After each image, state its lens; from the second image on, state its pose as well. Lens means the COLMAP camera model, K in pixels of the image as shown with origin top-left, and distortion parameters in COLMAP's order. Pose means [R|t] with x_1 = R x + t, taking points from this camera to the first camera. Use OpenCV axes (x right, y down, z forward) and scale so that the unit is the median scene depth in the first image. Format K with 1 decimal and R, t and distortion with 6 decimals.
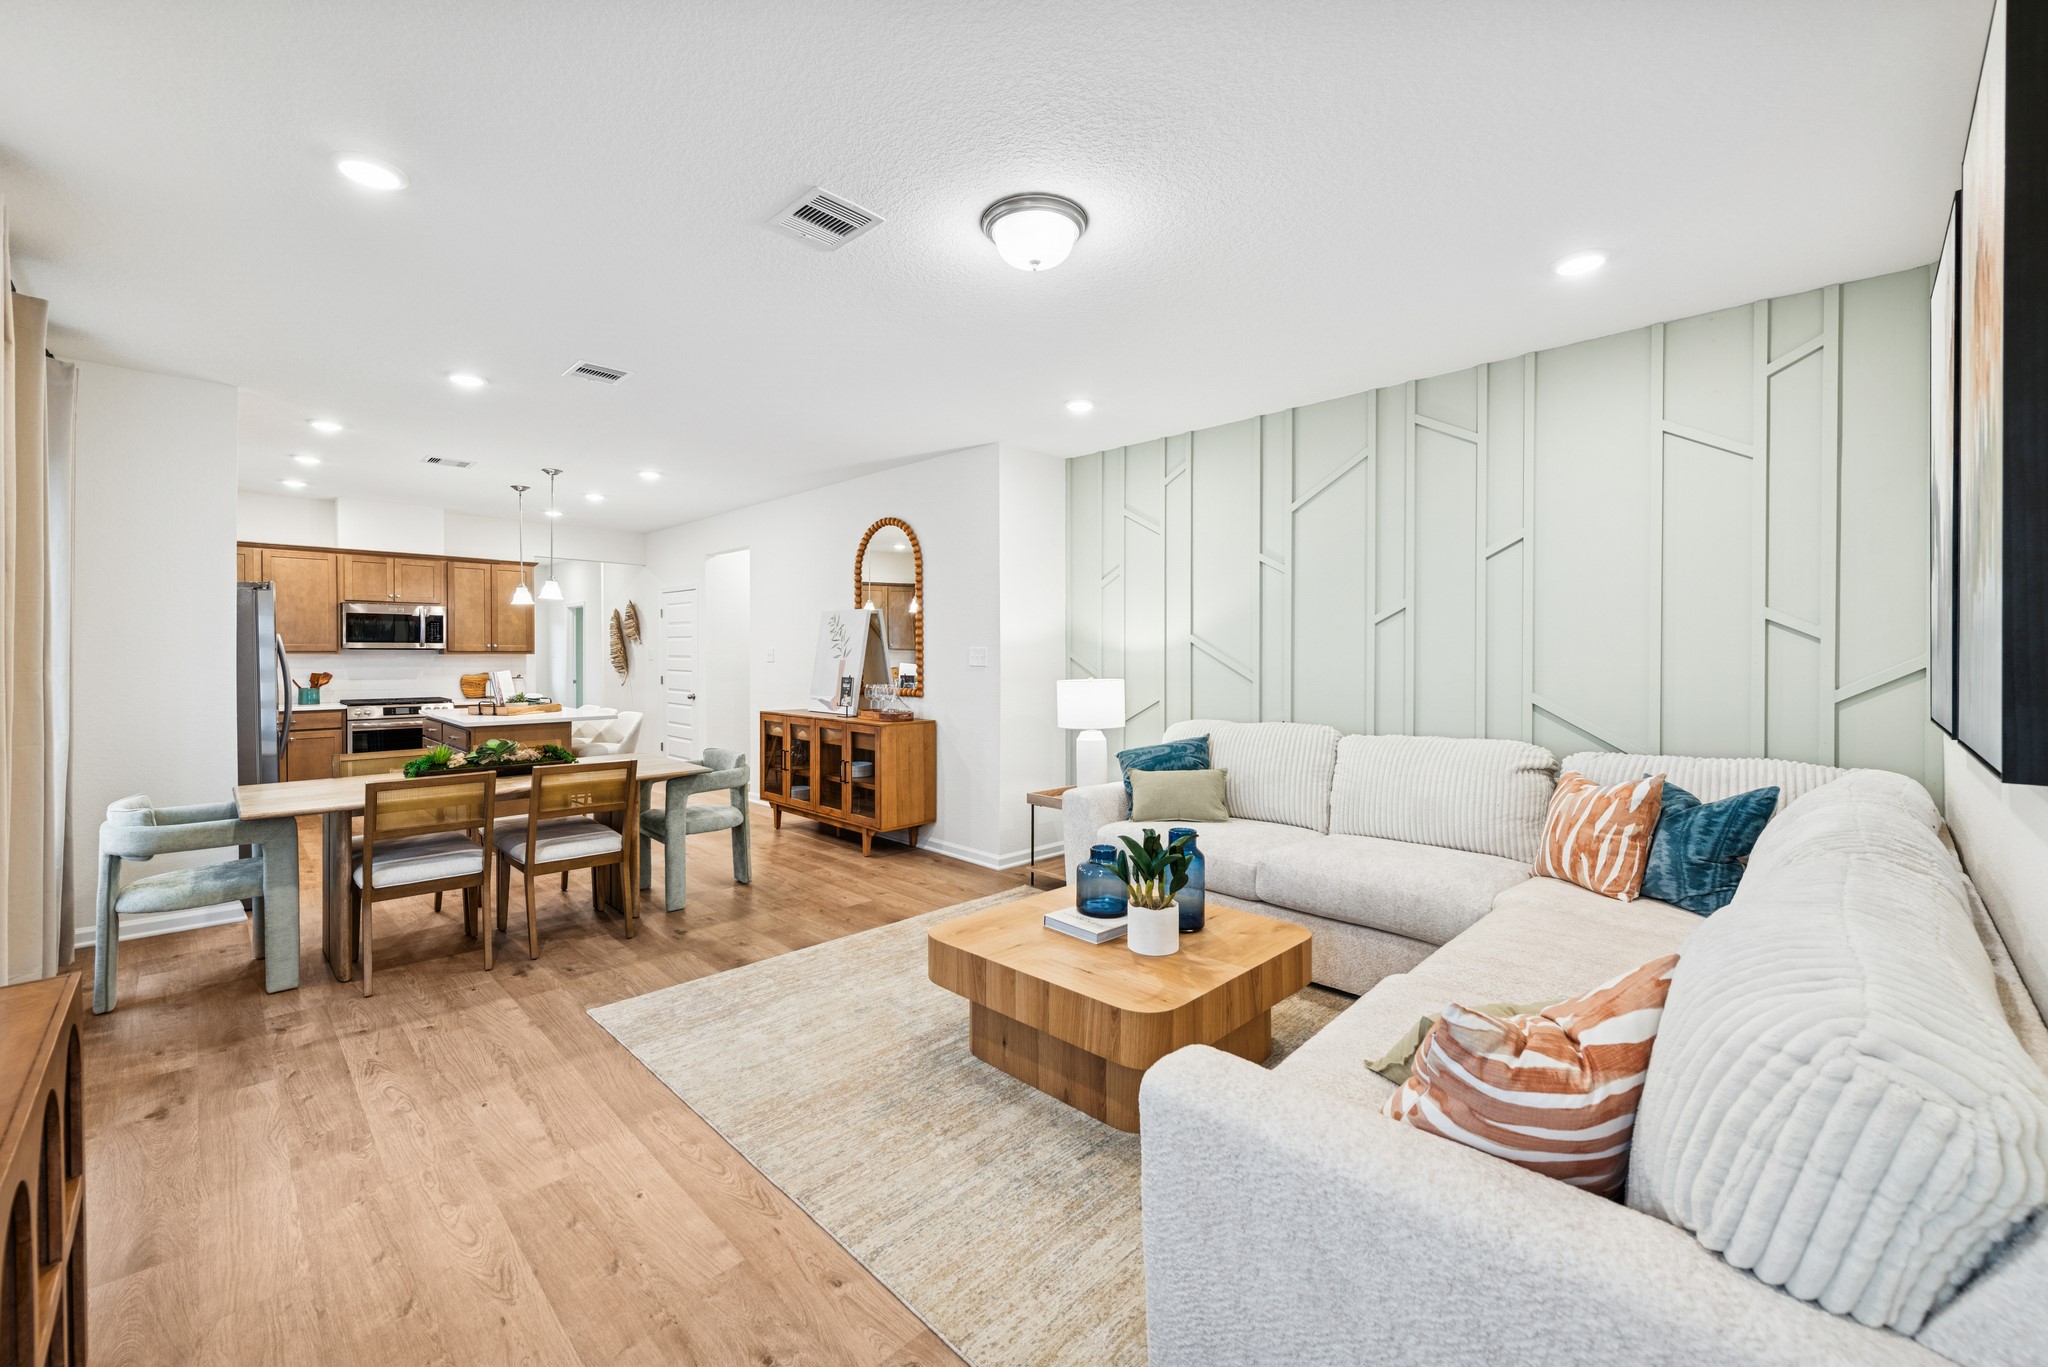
lens RADIAL K [[841.5, 0, 1018.6], [0, 841.5, 654.6], [0, 0, 1]] dist [0.012672, -0.000224]
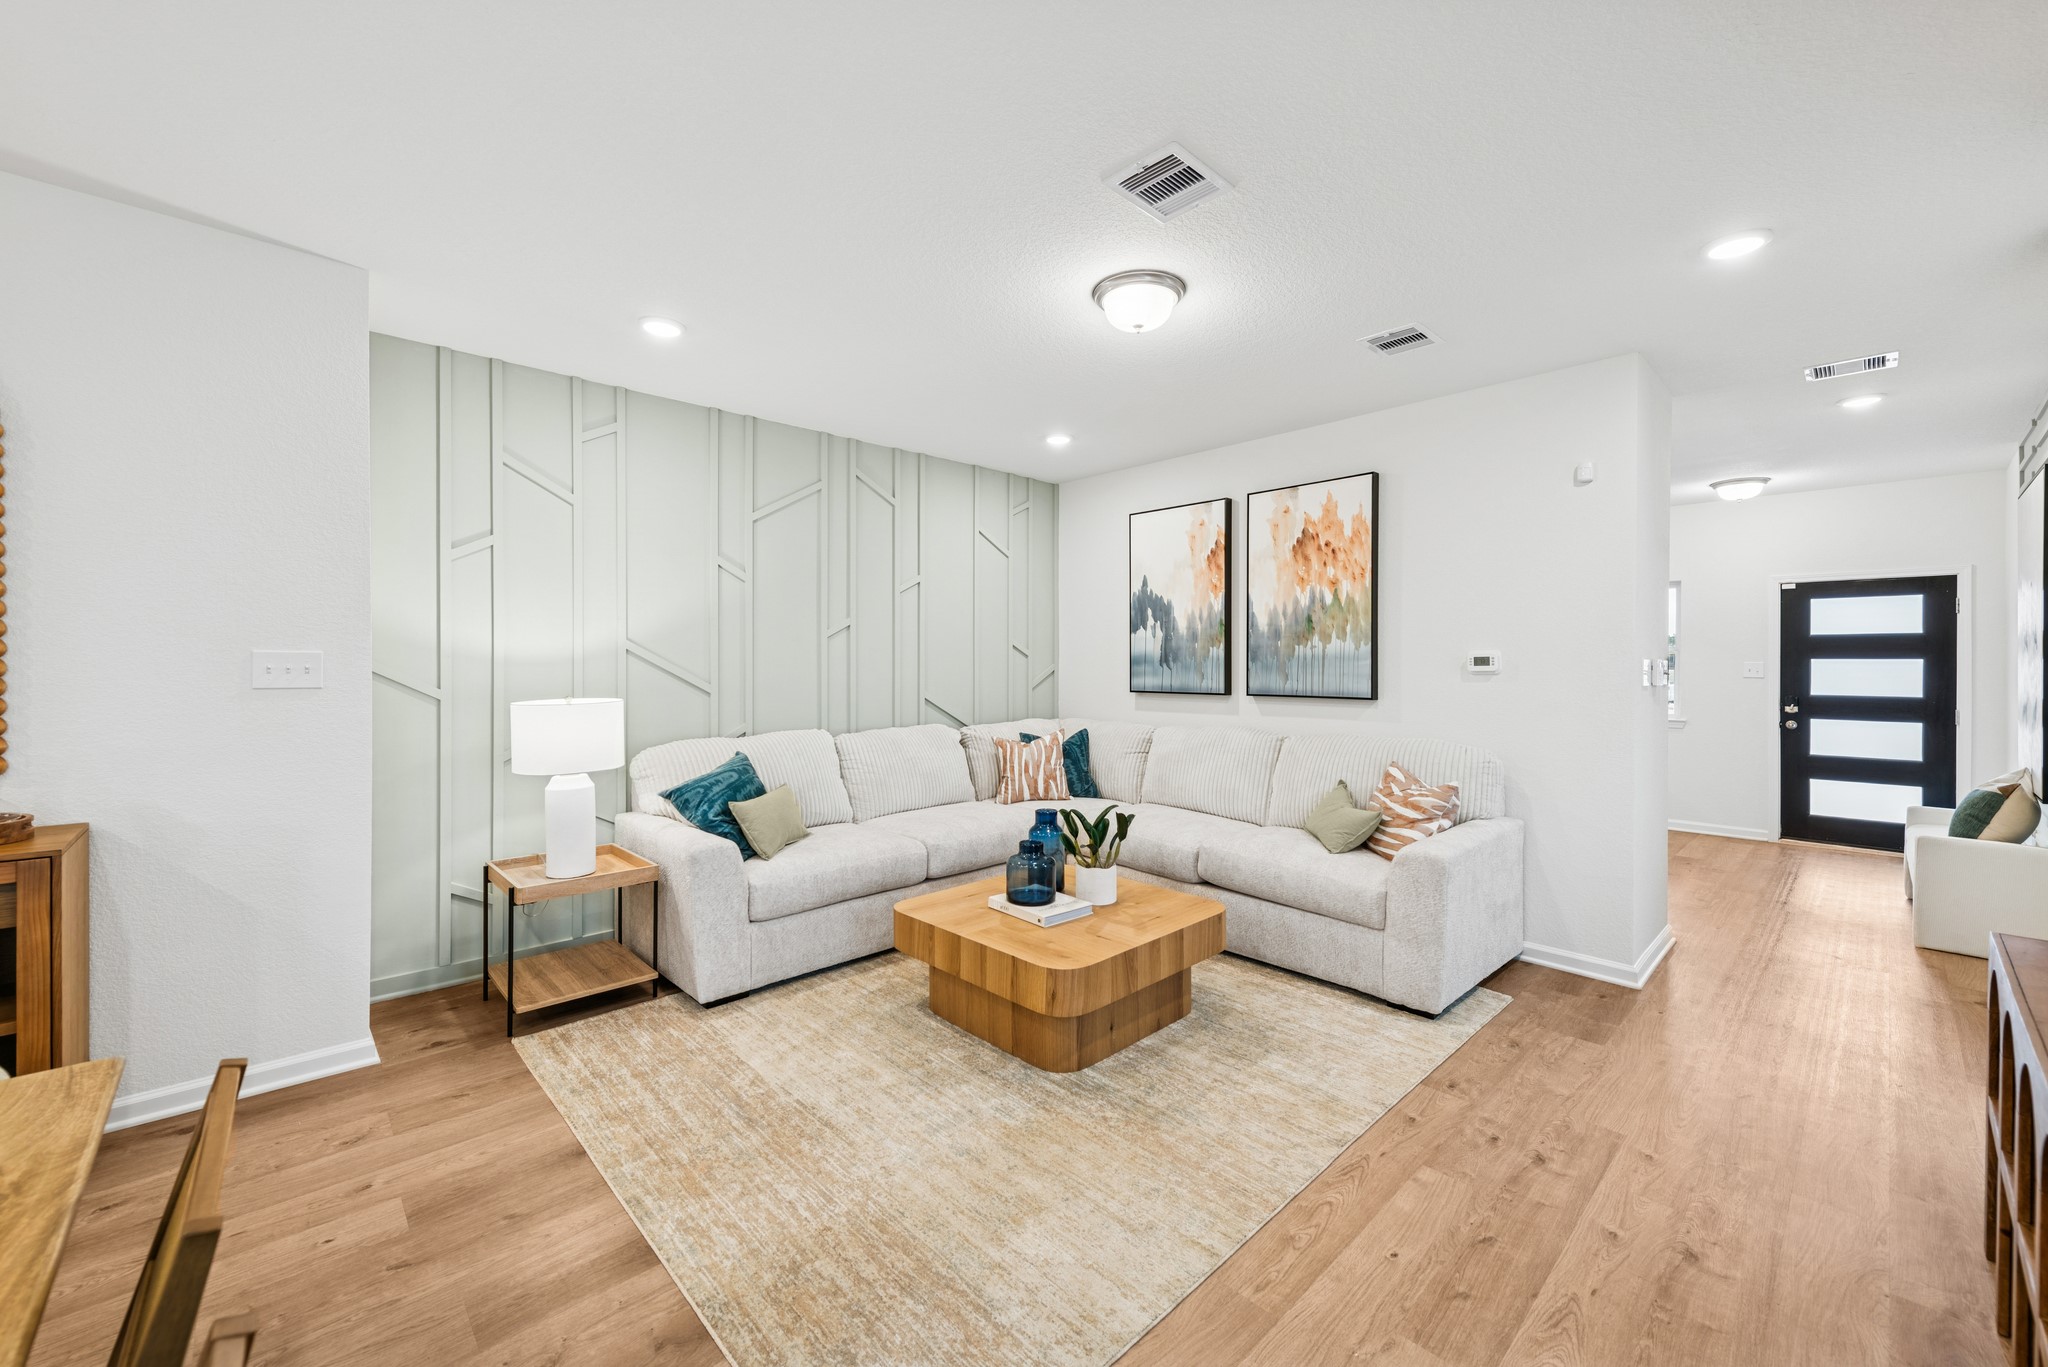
lens RADIAL K [[809.5, 0, 1046.1], [0, 809.5, 659.4], [0, 0, 1]] dist [0.008196, -0.000369]
pose [[0.002838, 0.003060, 0.999991, -0.967418], [0.002541, 0.999992, -0.003067, -0.004048], [-0.999993, 0.002549, 0.002830, 0.997183]]
